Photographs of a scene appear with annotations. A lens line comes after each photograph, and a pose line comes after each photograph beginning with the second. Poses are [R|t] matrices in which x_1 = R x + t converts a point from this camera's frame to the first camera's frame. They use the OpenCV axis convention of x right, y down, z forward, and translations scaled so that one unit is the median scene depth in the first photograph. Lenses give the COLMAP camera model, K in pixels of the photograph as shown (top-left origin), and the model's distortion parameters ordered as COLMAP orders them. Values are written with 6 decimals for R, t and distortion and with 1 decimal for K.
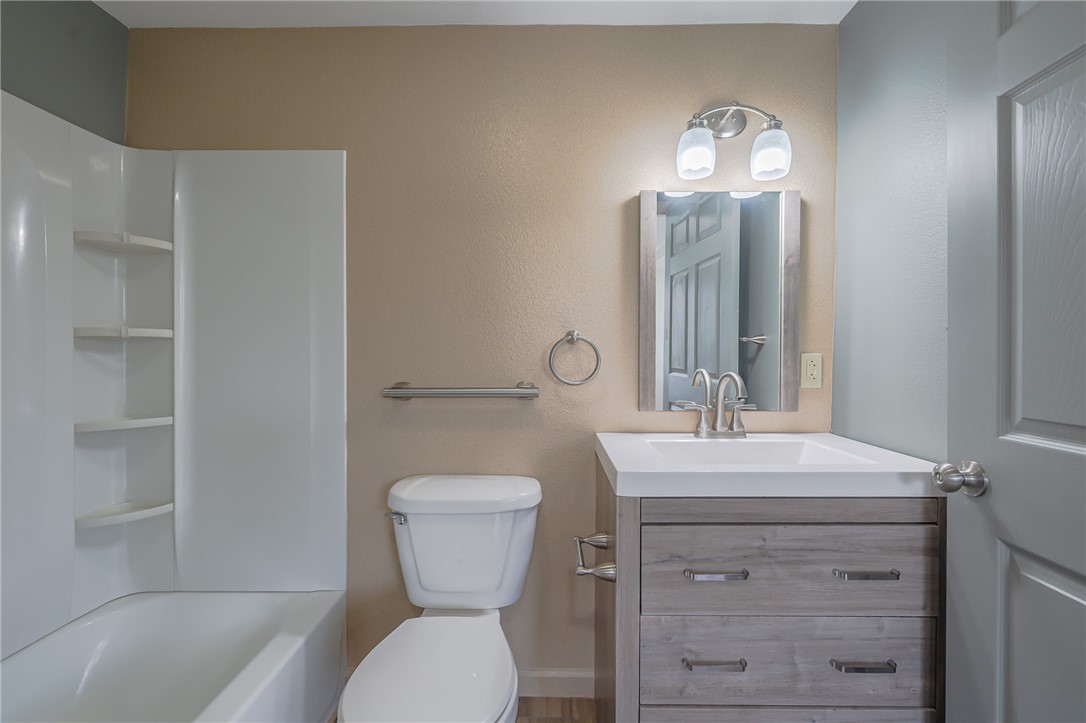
lens RADIAL K [[443.2, 0, 544.7], [0, 443.2, 362.2], [0, 0, 1]] dist [-0.001605, -0.000719]
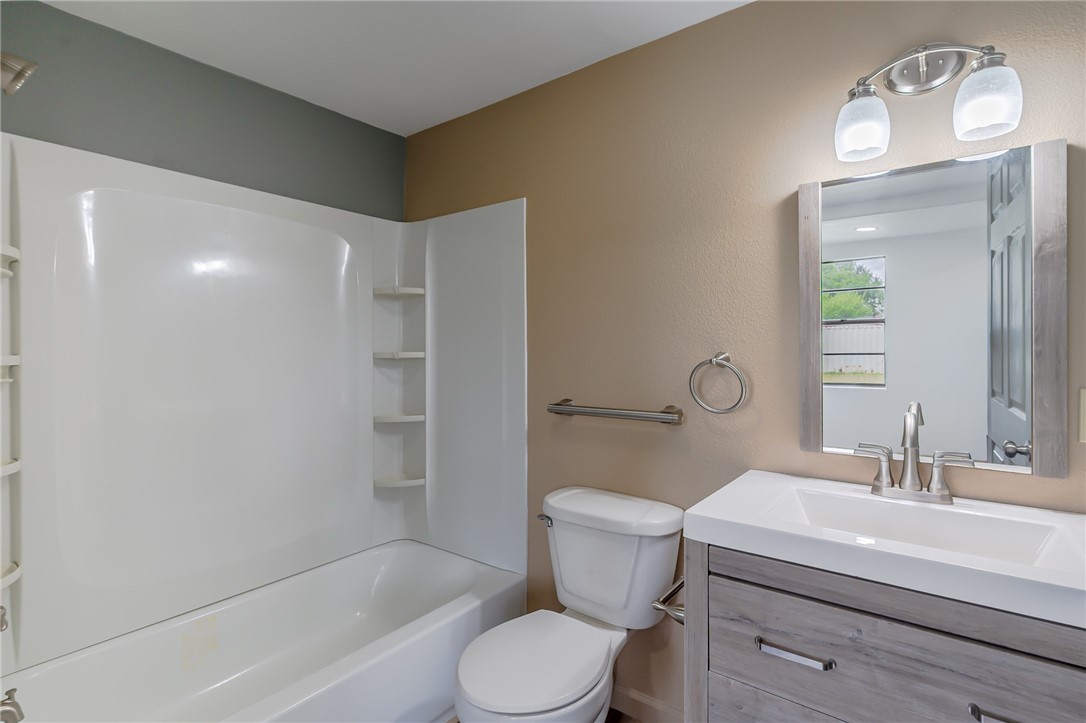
lens RADIAL K [[519.7, 0, 541.0], [0, 519.7, 354.5], [0, 0, 1]] dist [0.005818, -0.001695]
pose [[0.800642, 0.003386, -0.599133, 0.443362], [-0.003792, 0.999993, 0.000584, -0.072670], [0.599131, 0.001804, 0.800649, -0.074589]]
